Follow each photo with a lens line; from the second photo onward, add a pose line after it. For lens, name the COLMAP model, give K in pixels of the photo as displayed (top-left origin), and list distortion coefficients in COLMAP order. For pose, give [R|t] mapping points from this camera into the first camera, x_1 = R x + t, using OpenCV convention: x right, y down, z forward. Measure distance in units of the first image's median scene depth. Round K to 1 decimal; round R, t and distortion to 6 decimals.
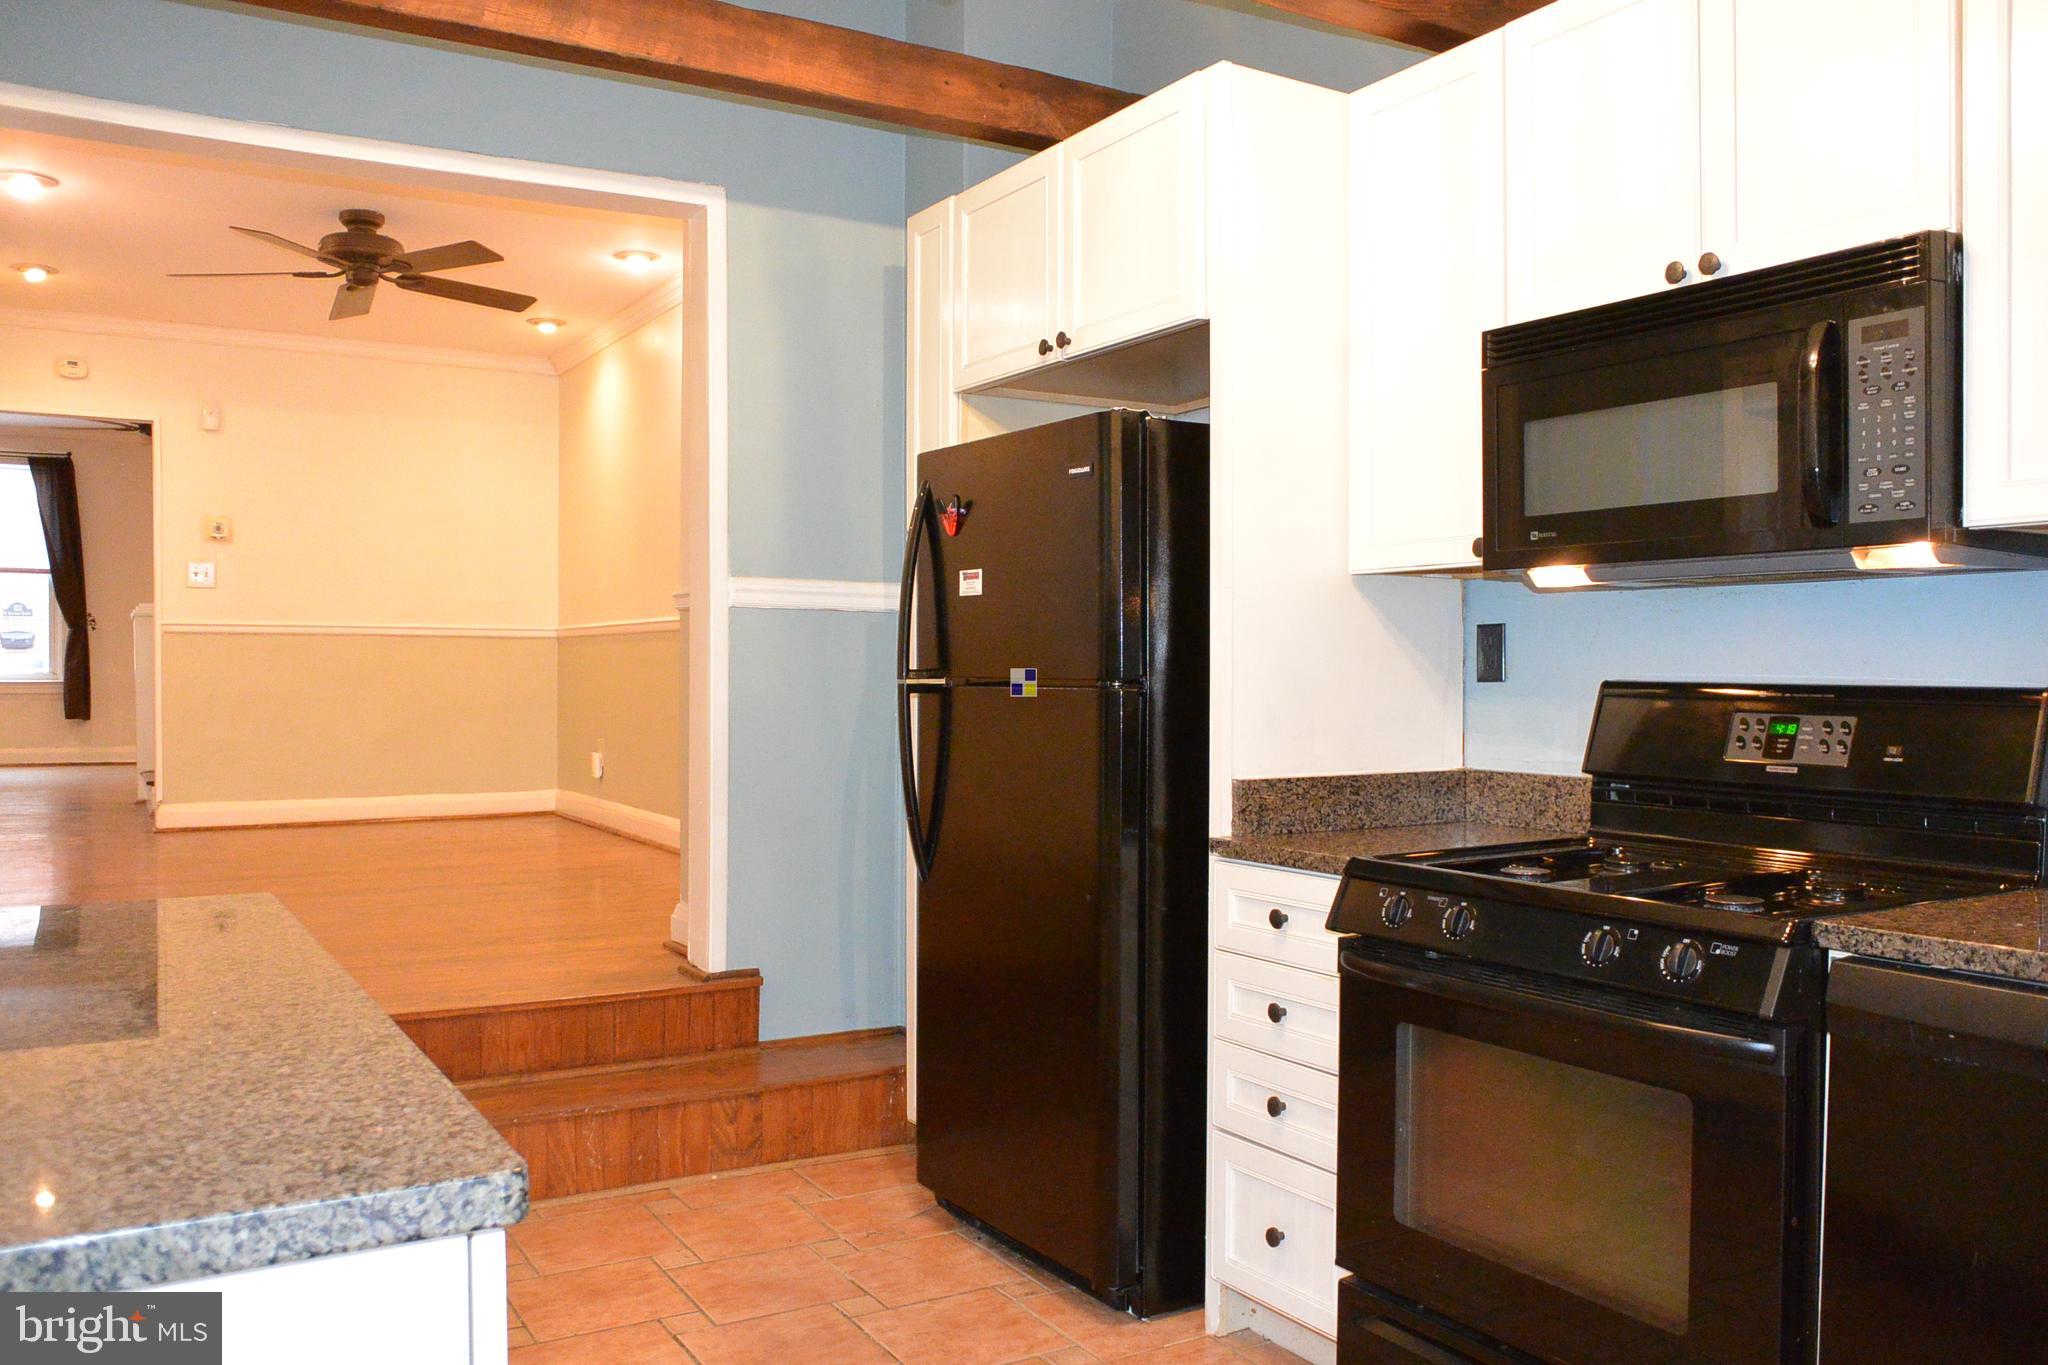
lens RADIAL K [[1604.2, 0, 1005.5], [0, 1604.2, 689.7], [0, 0, 1]] dist [-0.090909, 0.072965]
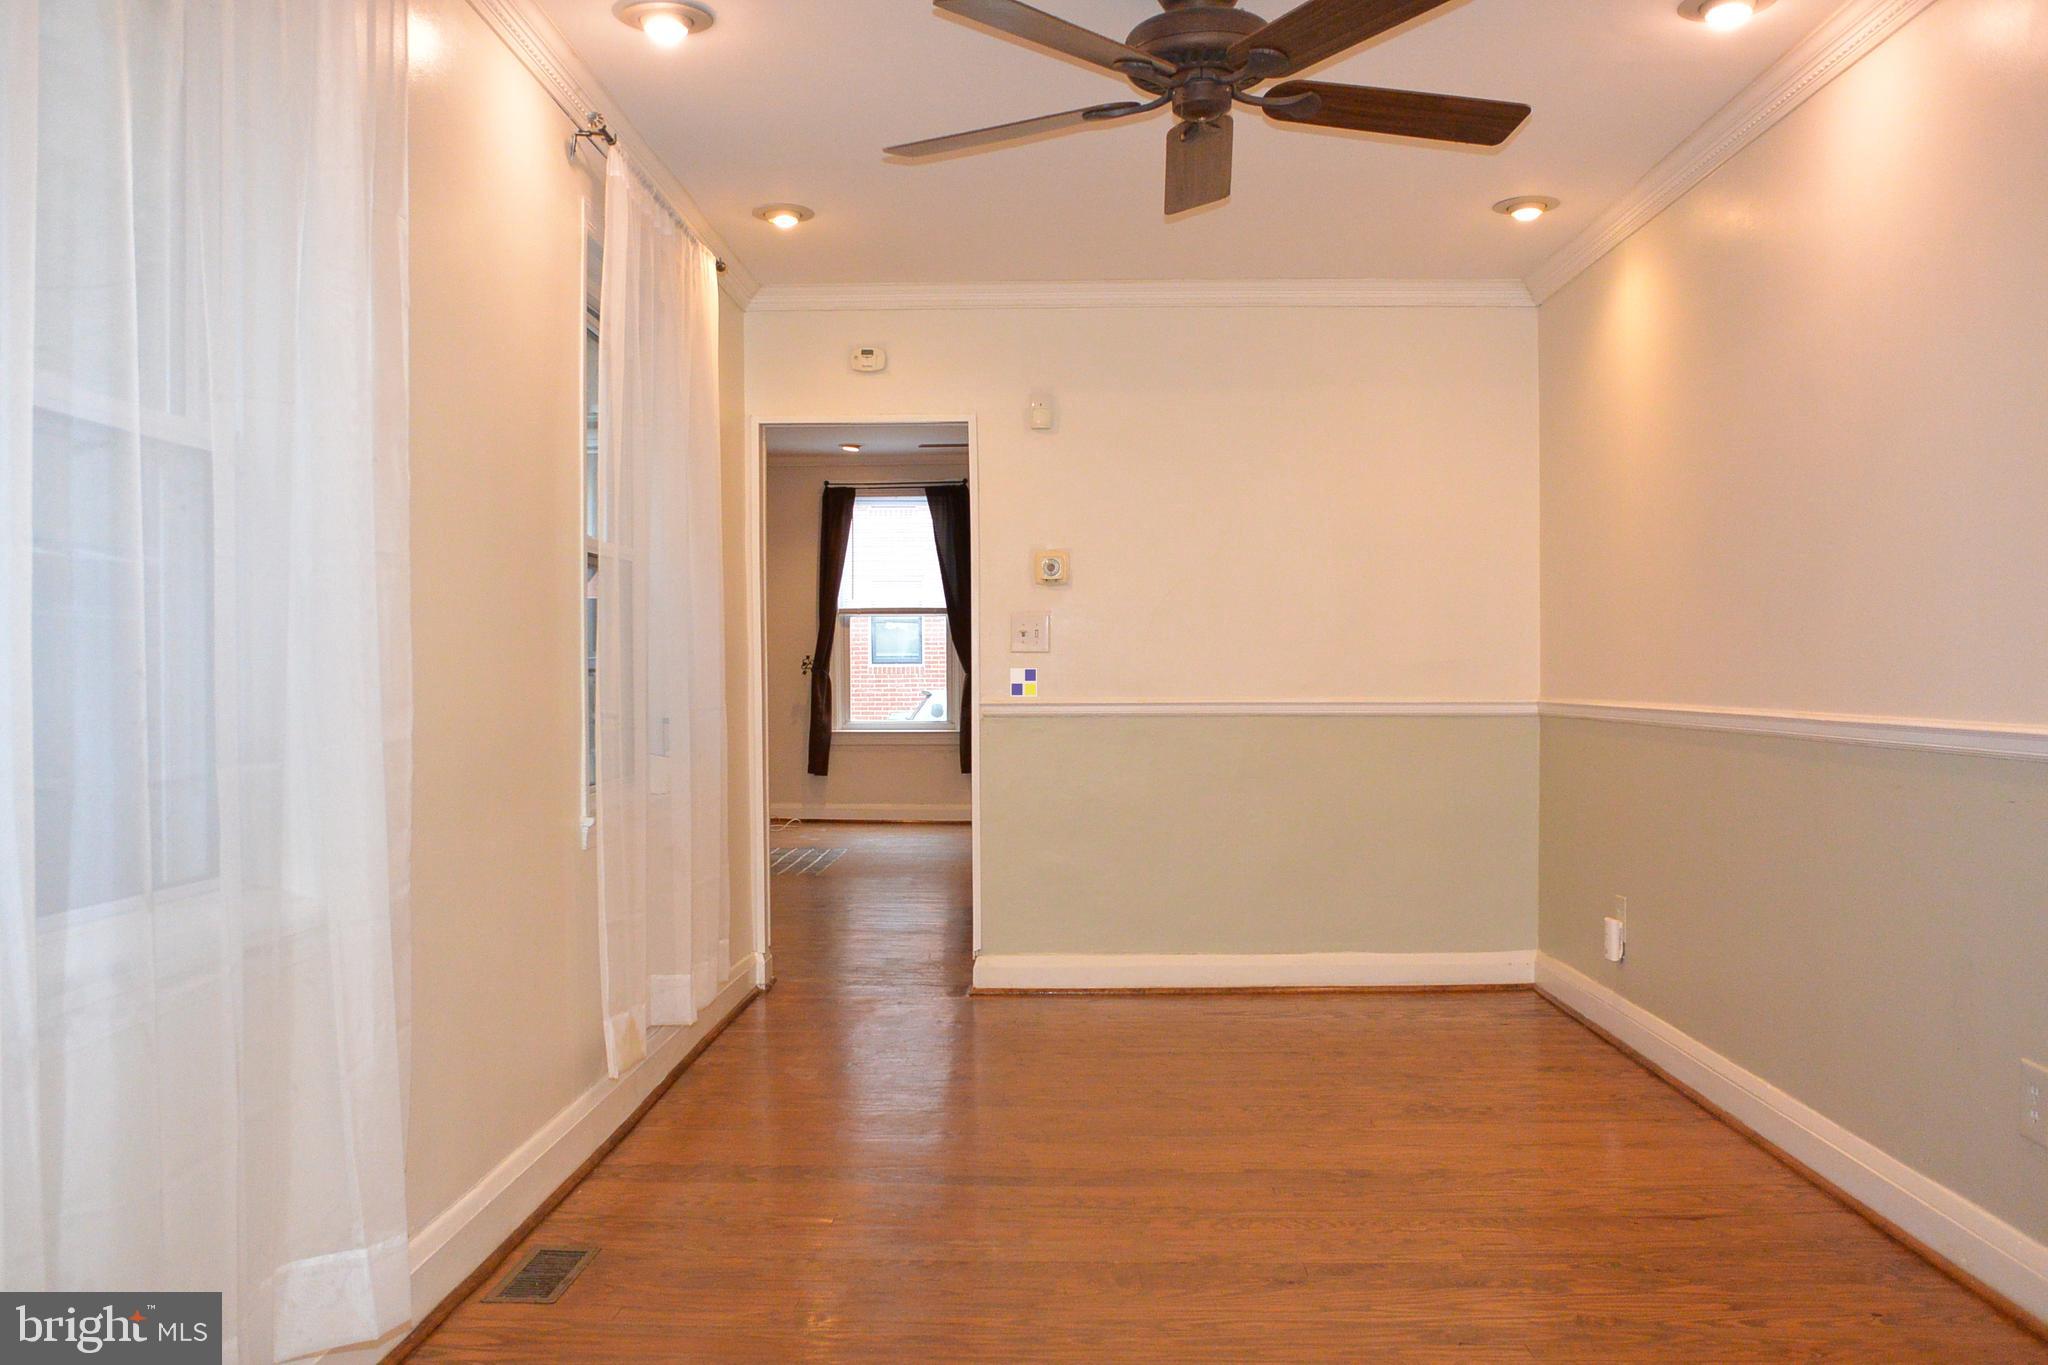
lens RADIAL K [[1604.2, 0, 1005.5], [0, 1604.2, 689.7], [0, 0, 1]] dist [-0.090909, 0.072965]
pose [[0.842982, -0.001231, -0.537940, -0.131498], [0.000305, 0.999998, -0.001811, -0.046294], [0.537942, 0.001362, 0.842981, 0.382955]]
